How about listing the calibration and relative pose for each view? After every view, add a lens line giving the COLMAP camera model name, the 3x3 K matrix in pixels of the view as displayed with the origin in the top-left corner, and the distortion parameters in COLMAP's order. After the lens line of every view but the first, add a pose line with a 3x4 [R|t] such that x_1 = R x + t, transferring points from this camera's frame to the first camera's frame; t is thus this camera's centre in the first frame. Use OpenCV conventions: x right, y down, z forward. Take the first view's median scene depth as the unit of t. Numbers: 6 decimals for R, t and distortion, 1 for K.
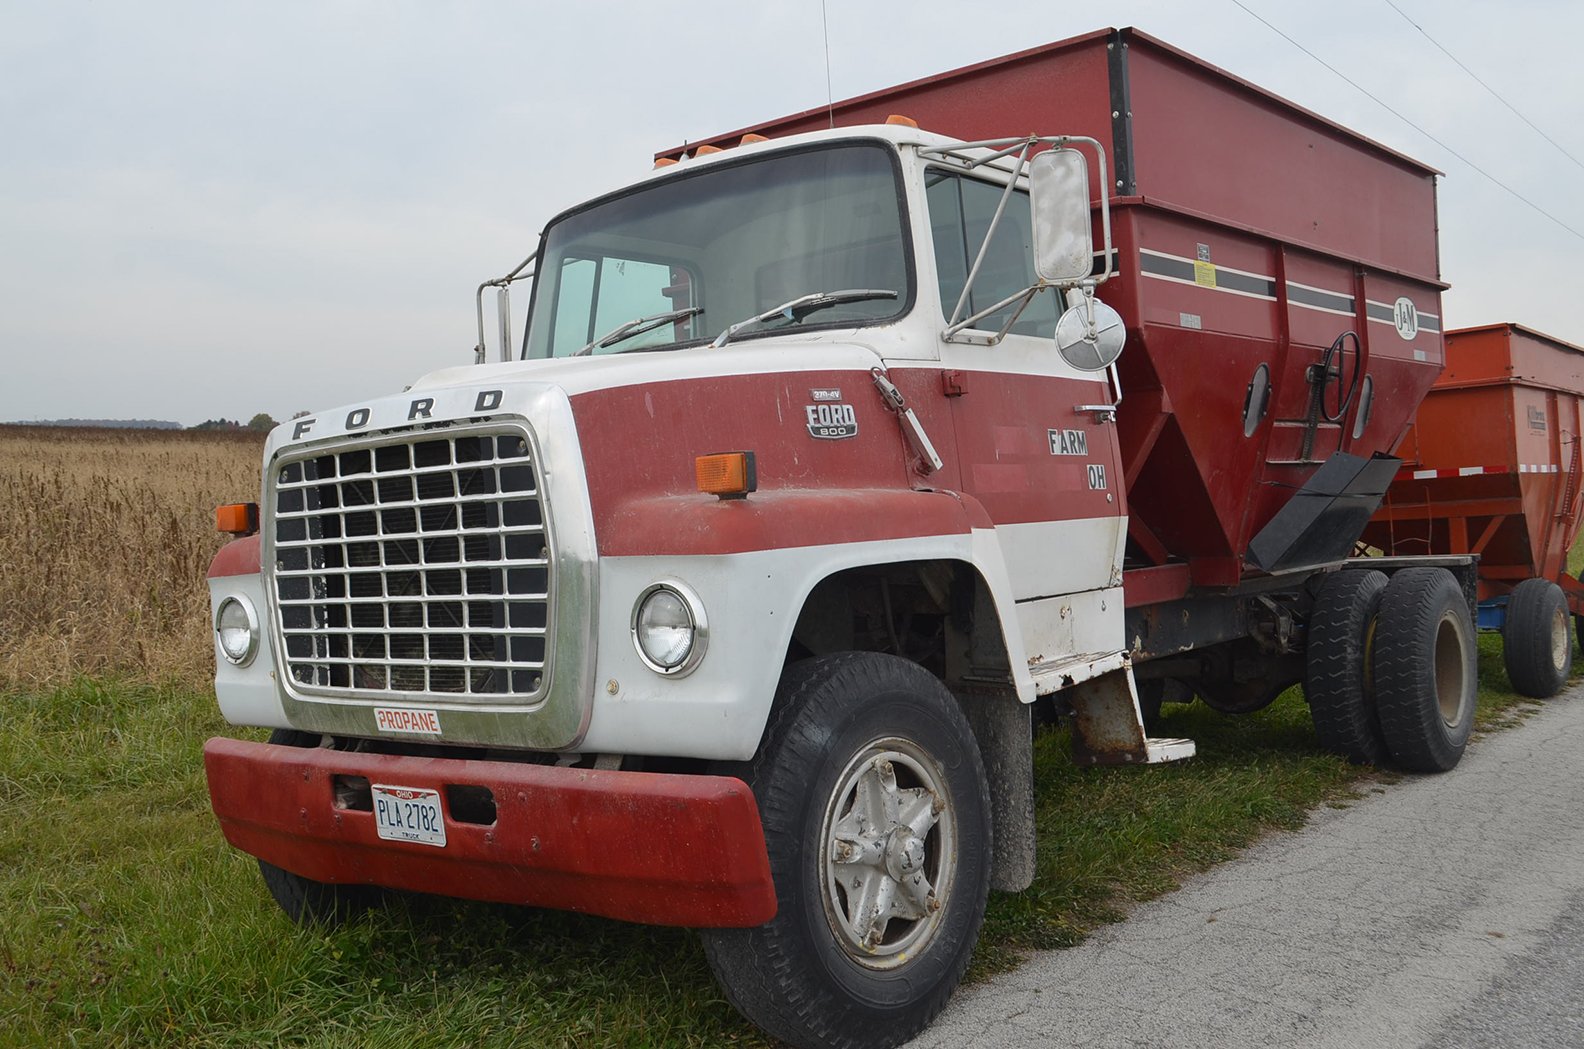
lens RADIAL K [[1543.5, 0, 792.4], [0, 1543.5, 518.0], [0, 0, 1]] dist [0.004952, 0.003208]
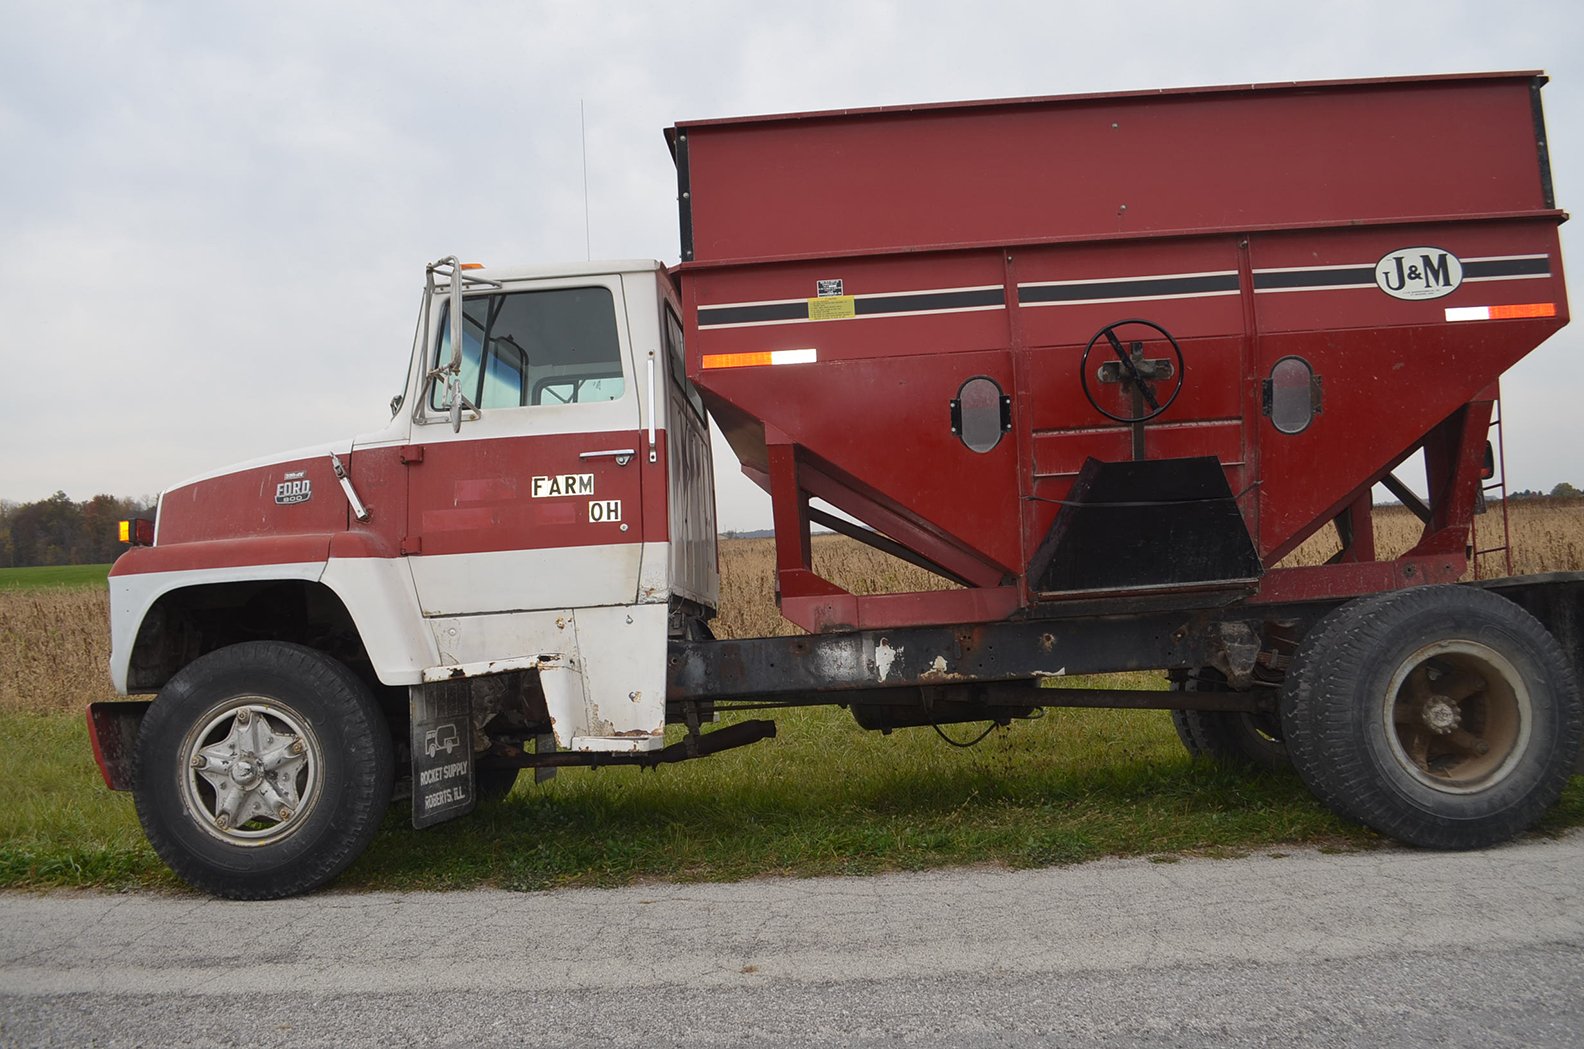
lens RADIAL K [[1236.9, 0, 839.5], [0, 1236.9, 528.8], [0, 0, 1]] dist [-0.080320, 0.000365]
pose [[0.588525, -0.059119, -0.806315, 1.186261], [0.024969, 0.998176, -0.054962, 0.048774], [0.808093, 0.012214, 0.588928, 0.646239]]
